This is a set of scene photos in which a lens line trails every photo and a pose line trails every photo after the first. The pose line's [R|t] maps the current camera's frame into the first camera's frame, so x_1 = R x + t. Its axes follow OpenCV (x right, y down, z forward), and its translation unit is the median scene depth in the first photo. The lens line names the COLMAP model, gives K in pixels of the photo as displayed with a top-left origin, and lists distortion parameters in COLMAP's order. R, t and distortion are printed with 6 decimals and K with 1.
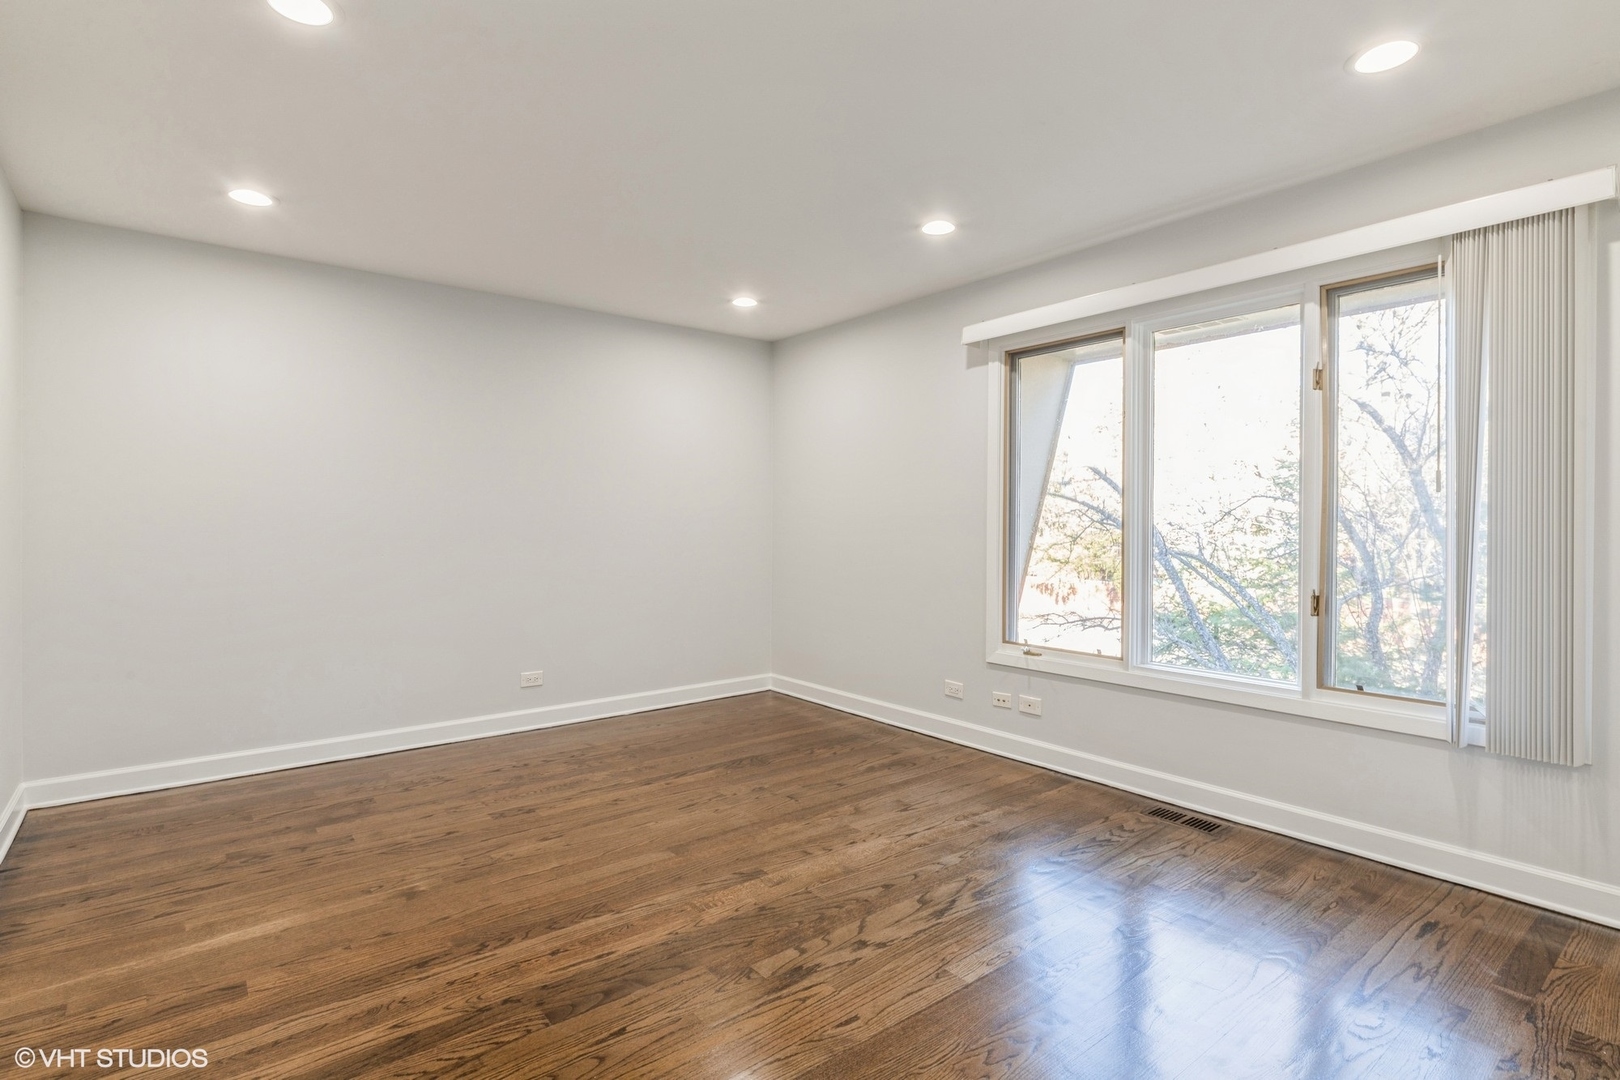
lens RADIAL K [[786.2, 0, 819.6], [0, 786.2, 529.7], [0, 0, 1]] dist [0.000925, 0.000170]
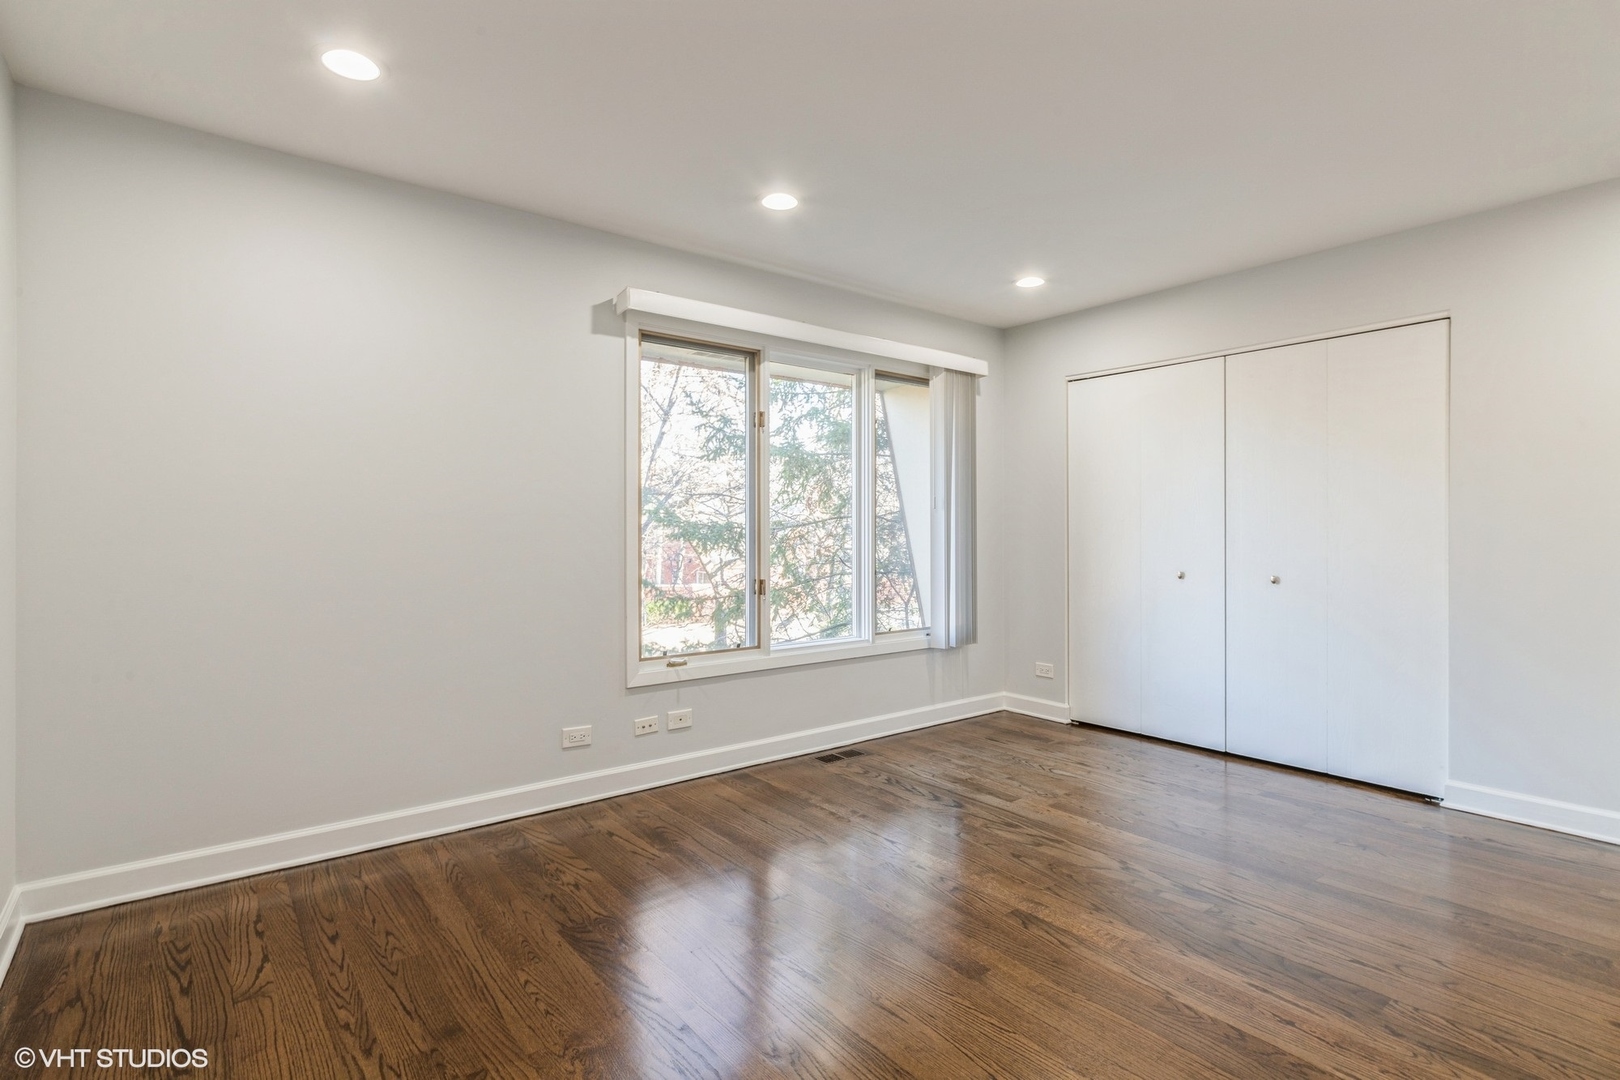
lens RADIAL K [[786.2, 0, 805.8], [0, 786.2, 531.8], [0, 0, 1]] dist [0.000925, 0.000170]
pose [[0.026787, -0.005269, 0.999627, -0.854098], [0.006571, 0.999965, 0.005095, -0.005172], [-0.999620, 0.006432, 0.026821, 1.059561]]
